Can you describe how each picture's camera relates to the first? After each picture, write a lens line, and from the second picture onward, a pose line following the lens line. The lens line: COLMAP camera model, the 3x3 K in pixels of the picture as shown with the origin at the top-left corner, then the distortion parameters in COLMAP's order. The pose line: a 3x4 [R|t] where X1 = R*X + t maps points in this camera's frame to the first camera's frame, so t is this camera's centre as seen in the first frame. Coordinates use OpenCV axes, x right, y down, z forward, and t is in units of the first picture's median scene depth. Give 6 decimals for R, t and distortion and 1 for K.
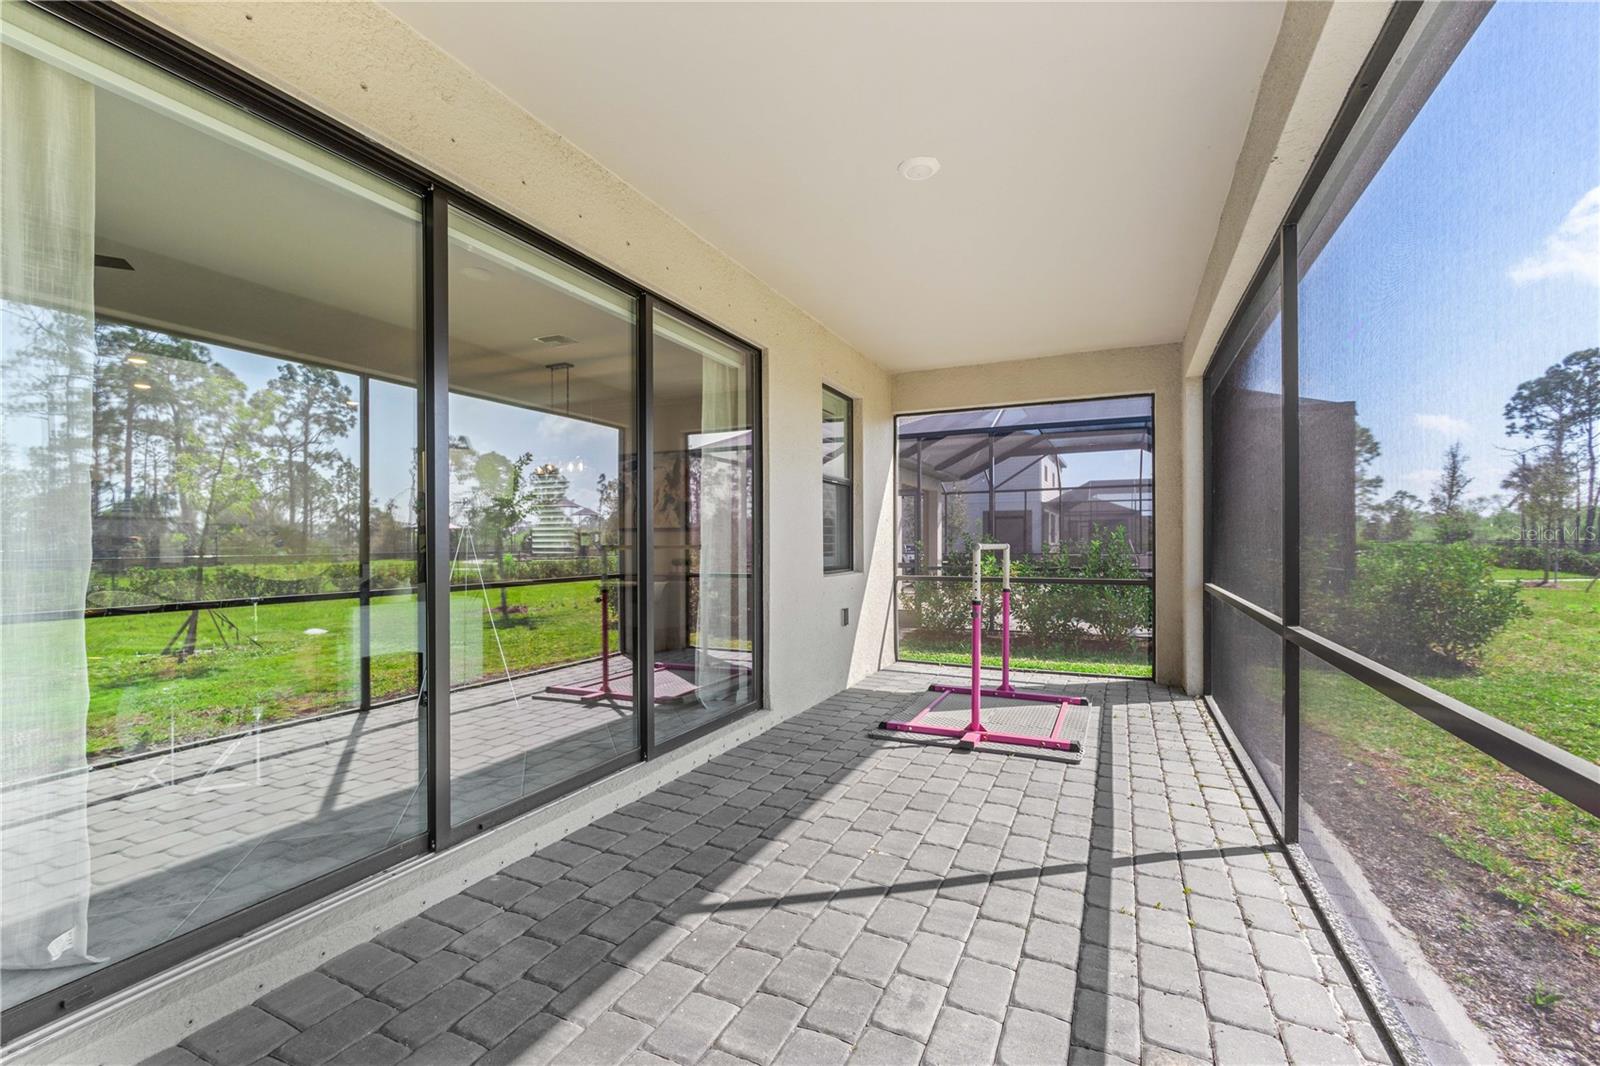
lens RADIAL K [[697.3, 0, 798.4], [0, 697.3, 541.5], [0, 0, 1]] dist [-0.003582, -0.000452]
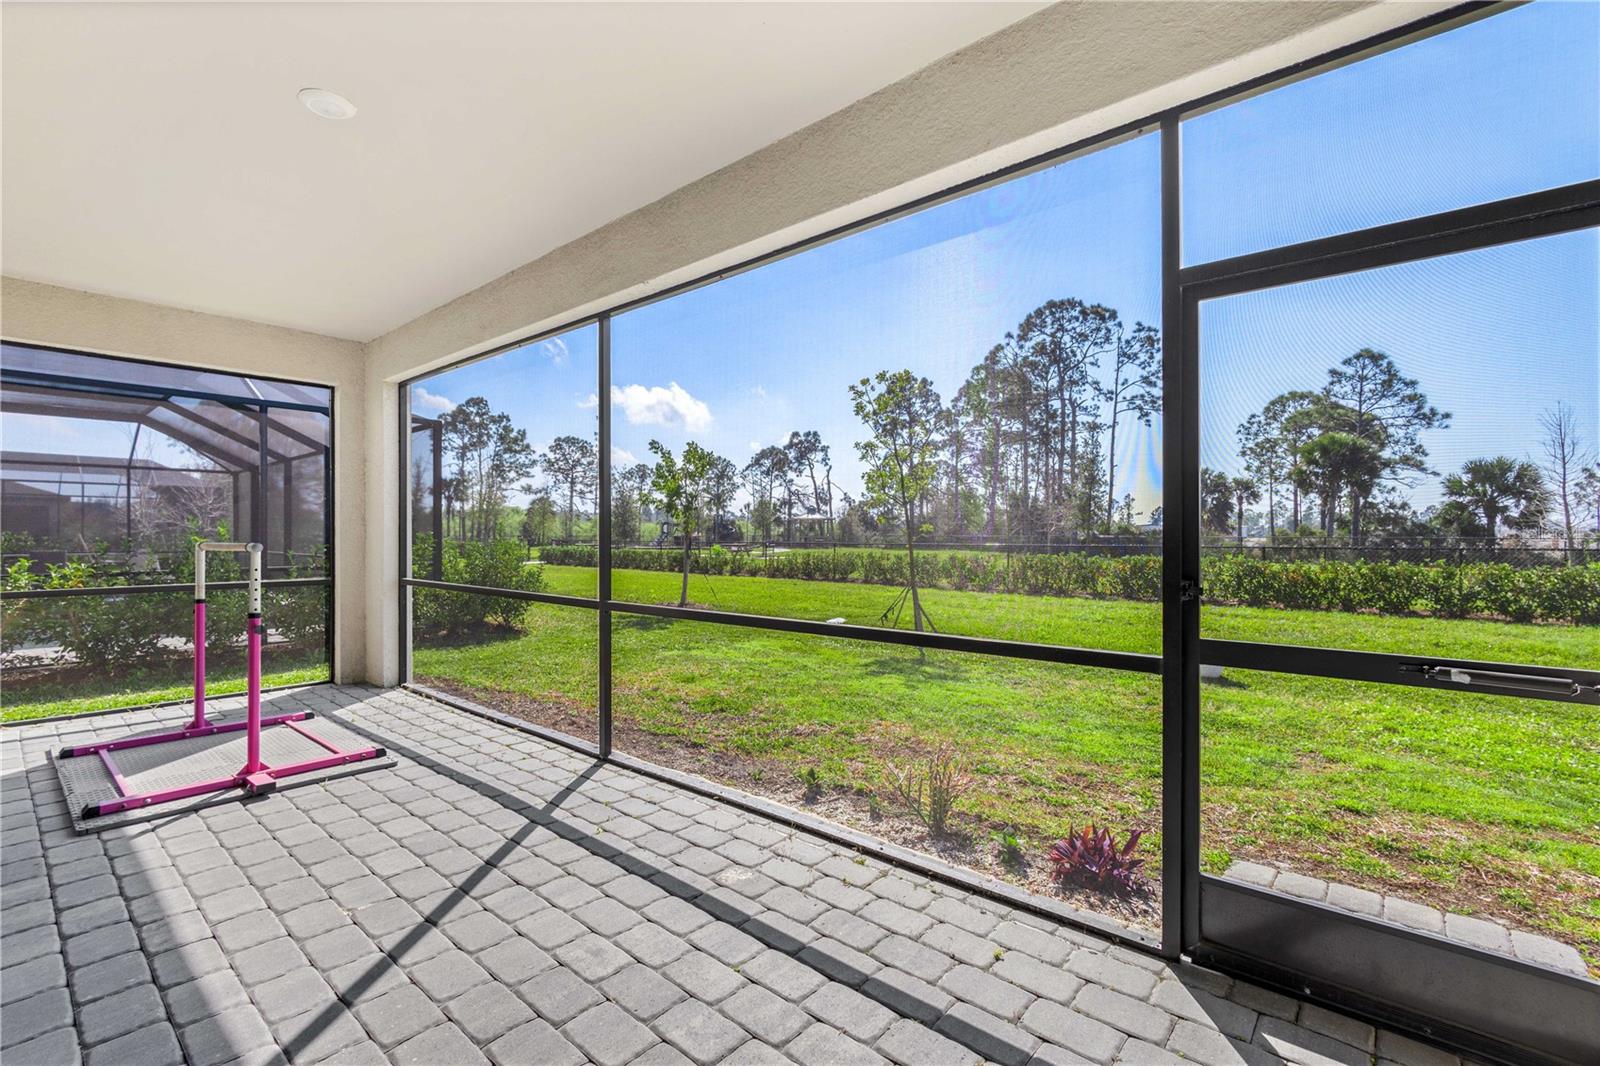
lens RADIAL K [[697.3, 0, 801.8], [0, 697.3, 535.0], [0, 0, 1]] dist [-0.003582, -0.000452]
pose [[0.263474, 0.004979, 0.964654, -0.409502], [-0.003742, 0.999984, -0.004140, -0.006675], [-0.964659, -0.002519, 0.263489, 0.184085]]
